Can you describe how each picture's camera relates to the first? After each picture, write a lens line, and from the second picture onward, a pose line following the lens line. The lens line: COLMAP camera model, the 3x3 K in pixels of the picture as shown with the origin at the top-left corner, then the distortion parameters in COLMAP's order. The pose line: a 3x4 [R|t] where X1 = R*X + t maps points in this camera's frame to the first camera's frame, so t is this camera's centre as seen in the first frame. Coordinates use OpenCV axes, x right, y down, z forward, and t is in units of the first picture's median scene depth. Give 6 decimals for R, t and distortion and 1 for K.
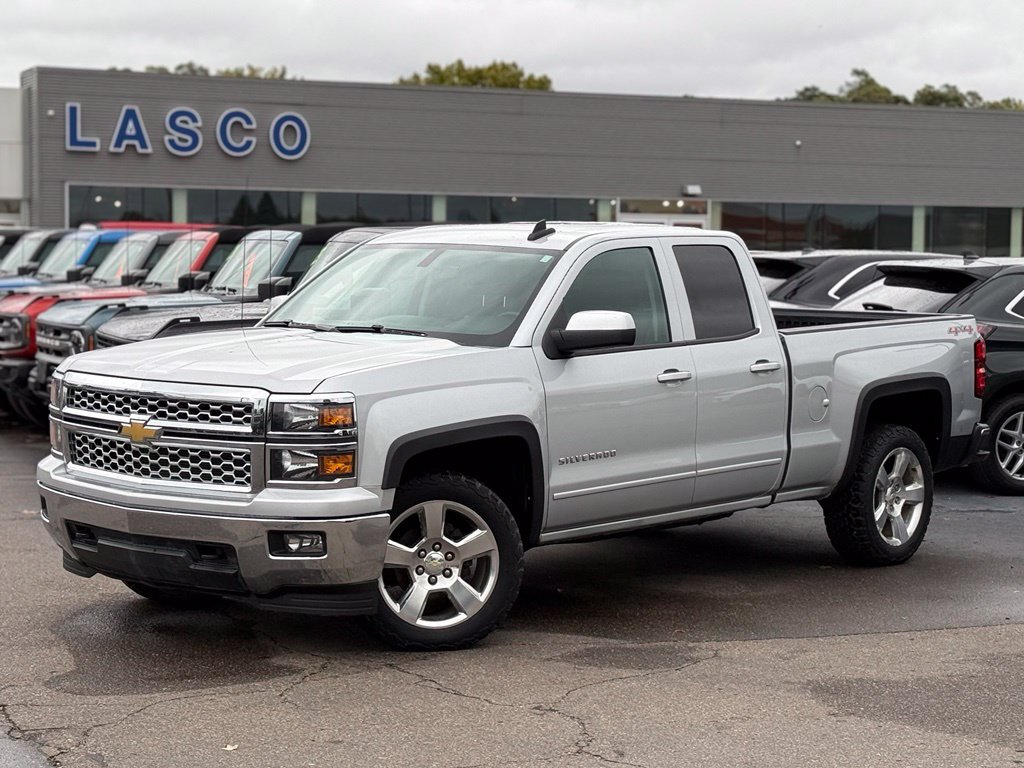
lens RADIAL K [[2105.5, 0, 509.9], [0, 2105.5, 381.9], [0, 0, 1]] dist [0.126075, -0.077697]
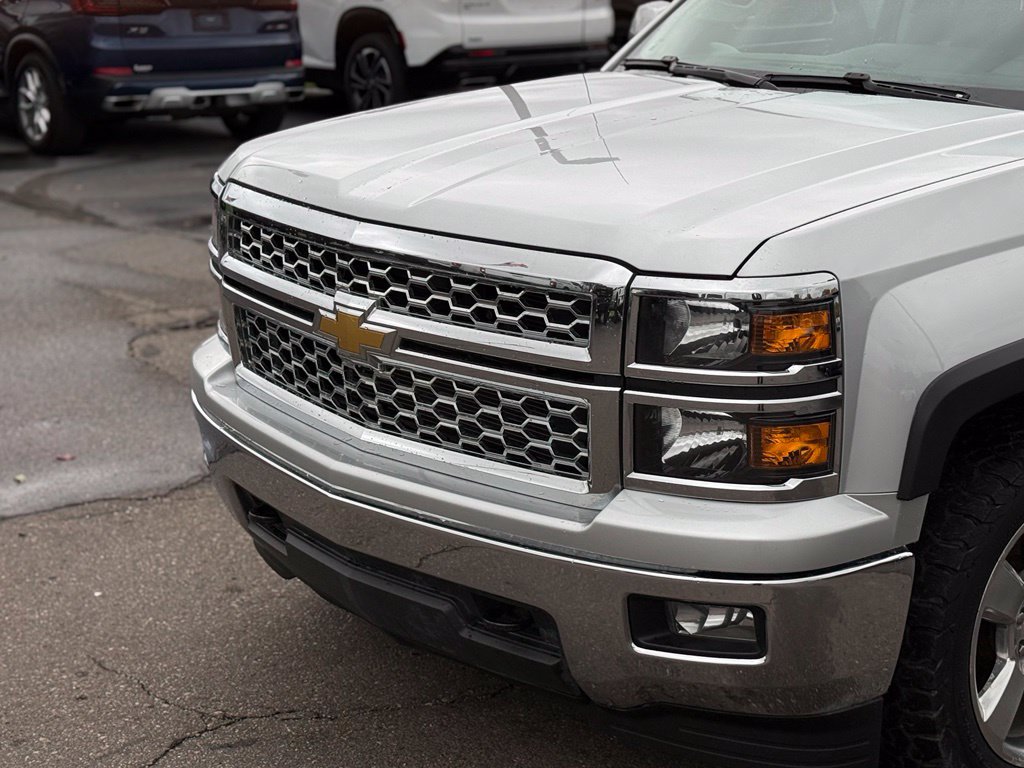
lens RADIAL K [[1925.6, 0, 510.3], [0, 1925.6, 386.4], [0, 0, 1]] dist [0.141797, -0.040098]
pose [[0.984412, 0.022673, -0.174410, -0.067503], [0.008292, 0.984570, 0.174794, -0.038052], [0.175682, -0.173515, 0.969035, 0.593856]]
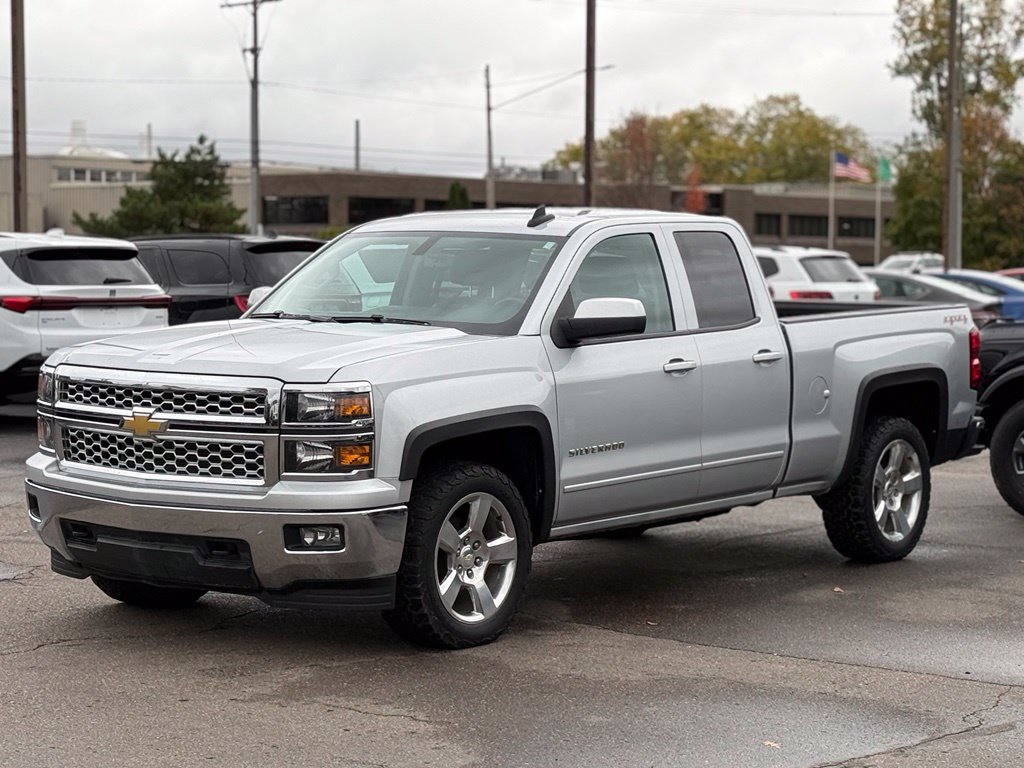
lens RADIAL K [[2309.0, 0, 514.2], [0, 2309.0, 385.5], [0, 0, 1]] dist [0.112990, 0.309093]
pose [[0.998651, -0.009365, 0.051073, -0.059641], [0.009611, 0.999943, -0.004569, 0.011934], [-0.051027, 0.005054, 0.998684, -0.066239]]
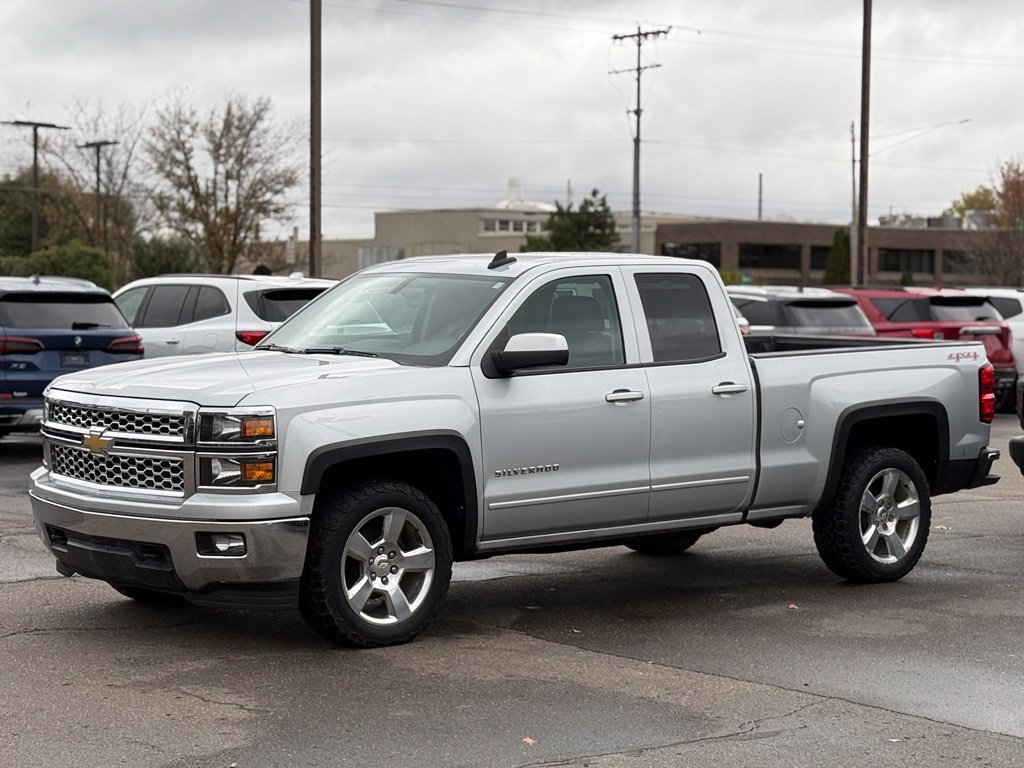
lens RADIAL K [[2105.5, 0, 509.9], [0, 2105.5, 381.9], [0, 0, 1]] dist [0.126075, -0.077697]
pose [[0.990653, 0.000880, -0.136401, 0.188041], [-0.003794, 0.999770, -0.021107, 0.014498], [0.136351, 0.021427, 0.990429, -0.064029]]
